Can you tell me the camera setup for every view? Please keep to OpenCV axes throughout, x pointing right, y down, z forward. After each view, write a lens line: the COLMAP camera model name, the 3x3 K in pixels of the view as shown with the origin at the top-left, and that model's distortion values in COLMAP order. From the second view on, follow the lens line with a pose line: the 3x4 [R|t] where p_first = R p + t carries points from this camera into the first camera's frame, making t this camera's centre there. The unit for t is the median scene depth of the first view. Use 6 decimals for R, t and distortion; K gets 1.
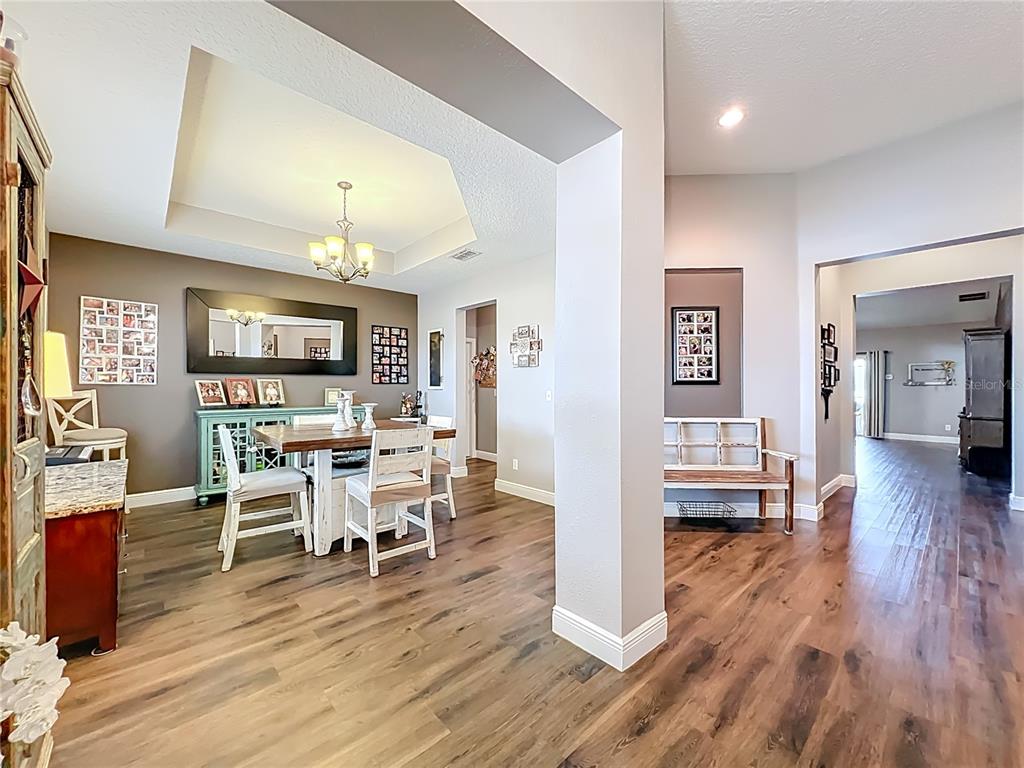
lens RADIAL K [[413.9, 0, 511.2], [0, 413.9, 379.4], [0, 0, 1]] dist [-0.002497, -0.000073]
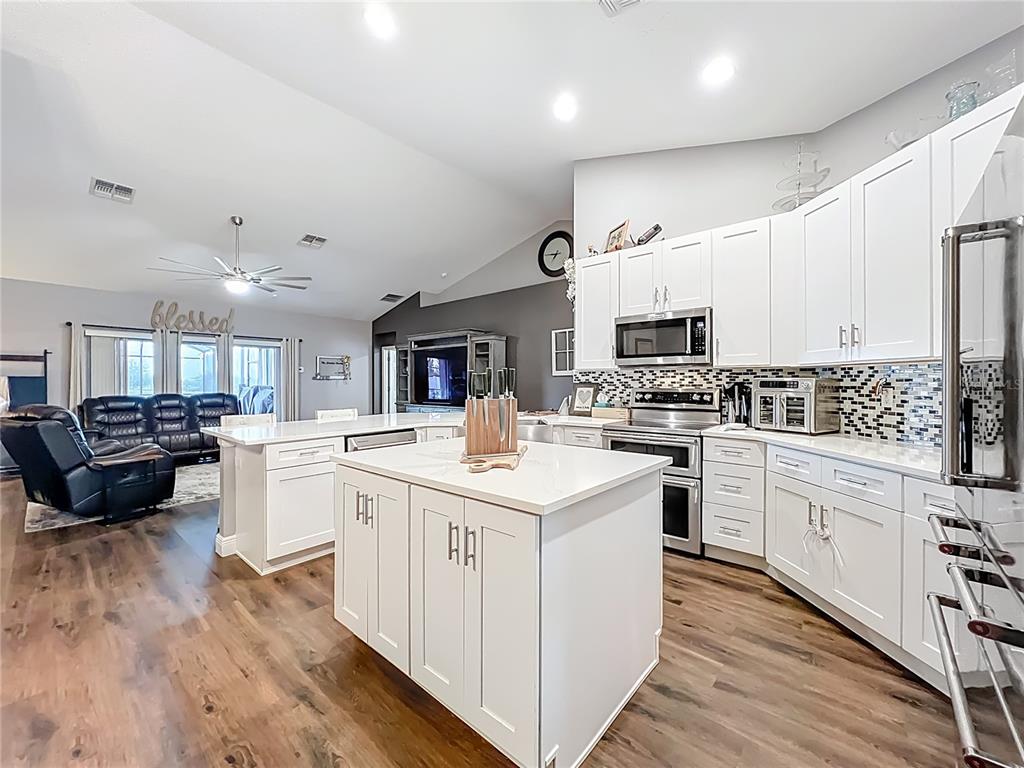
lens RADIAL K [[409.6, 0, 506.3], [0, 409.6, 380.4], [0, 0, 1]] dist [-0.004578, 0.000590]
pose [[-0.110309, -0.006617, 0.993875, 0.014143], [0.000194, 0.999978, 0.006679, 0.021901], [-0.993897, 0.000930, -0.110305, 1.423798]]
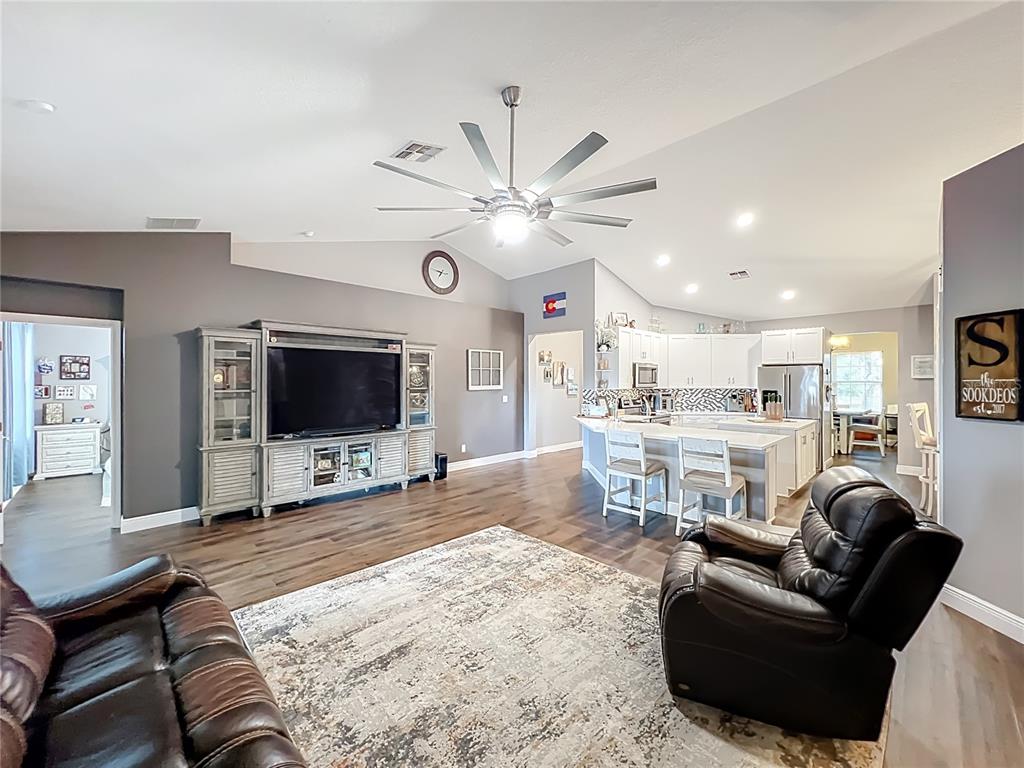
lens RADIAL K [[409.6, 0, 508.3], [0, 409.6, 379.9], [0, 0, 1]] dist [-0.004578, 0.000590]
pose [[-0.999467, -0.010603, -0.030876, 1.263483], [-0.010440, 0.999931, -0.005427, -0.014765], [0.030931, -0.005102, -0.999508, 2.629942]]
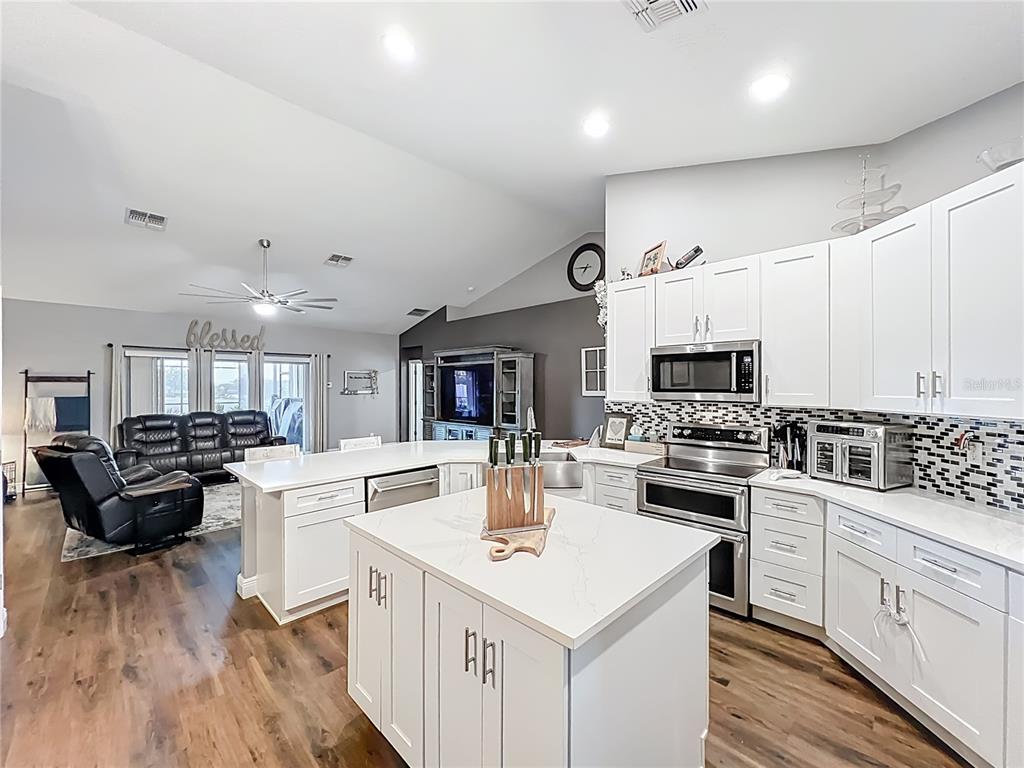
lens RADIAL K [[409.6, 0, 508.1], [0, 409.6, 385.6], [0, 0, 1]] dist [-0.004578, 0.000590]
pose [[-0.046477, -0.012281, 0.998844, 0.054168], [0.000697, 0.999924, 0.012327, -0.033016], [-0.998919, 0.001269, -0.046465, 1.417325]]
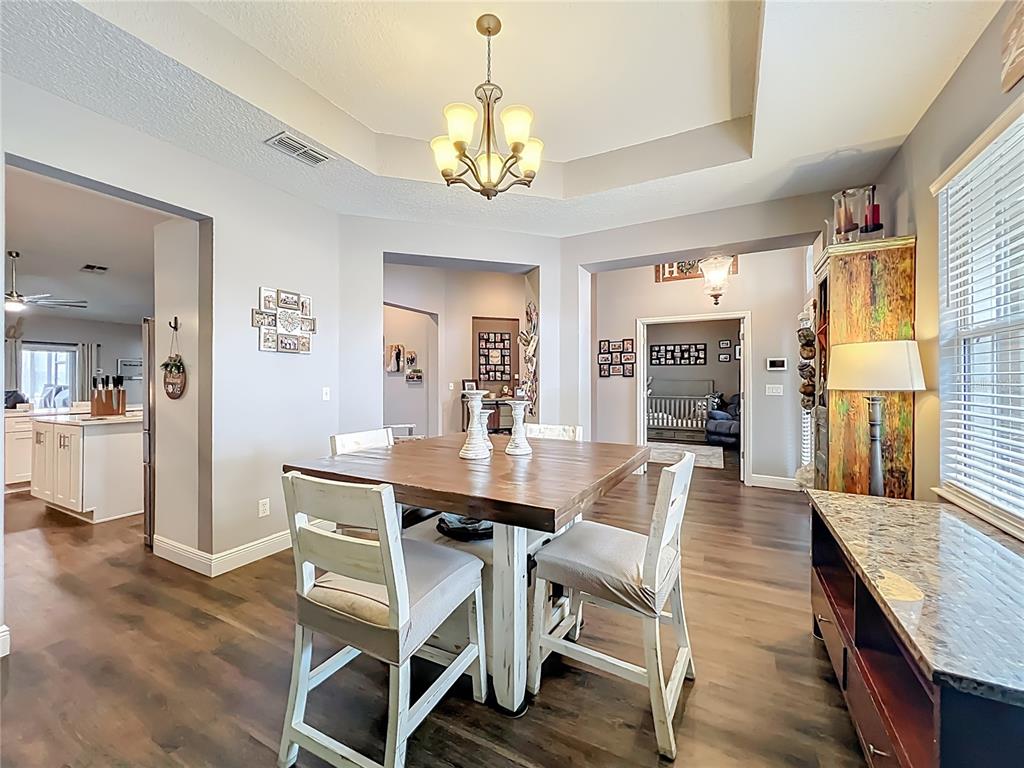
lens RADIAL K [[413.9, 0, 507.5], [0, 413.9, 382.0], [0, 0, 1]] dist [-0.002497, -0.000073]
pose [[-0.335120, -0.011875, 0.942101, -0.719407], [-0.004516, 0.999929, 0.010997, 0.008154], [-0.942165, -0.000569, -0.335150, 0.893399]]
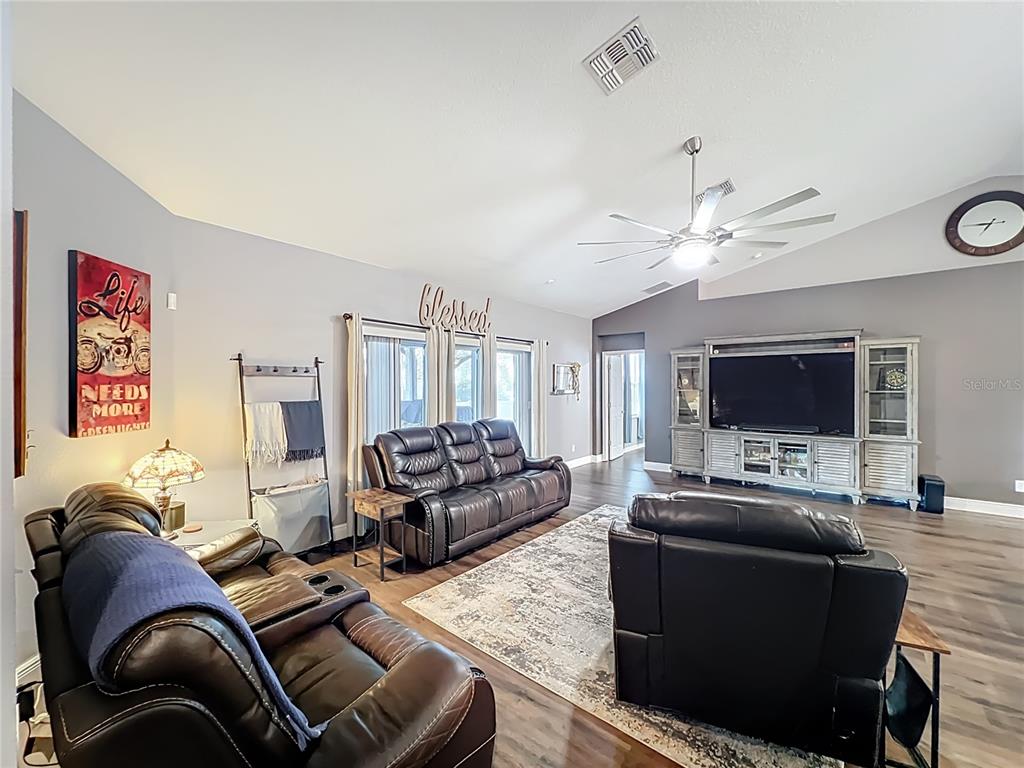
lens RADIAL K [[409.6, 0, 509.3], [0, 409.6, 385.3], [0, 0, 1]] dist [-0.004578, 0.000590]
pose [[-0.137922, -0.013497, 0.990351, 0.595052], [-0.000141, 0.999907, 0.013608, -0.022300], [-0.990443, 0.001737, -0.137911, 2.455884]]
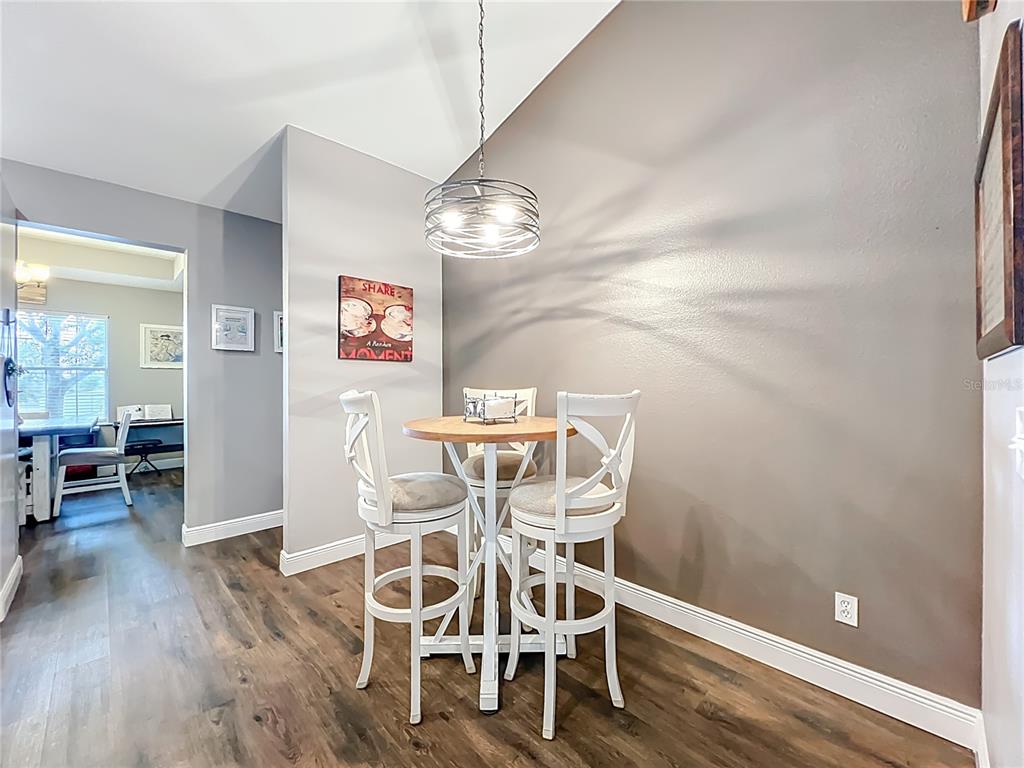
lens RADIAL K [[409.6, 0, 503.1], [0, 409.6, 382.9], [0, 0, 1]] dist [-0.004578, 0.000590]
pose [[0.035115, -0.011694, -0.999315, 0.566428], [0.004192, 0.999924, -0.011554, 0.025514], [0.999374, -0.003783, 0.035161, 1.756724]]
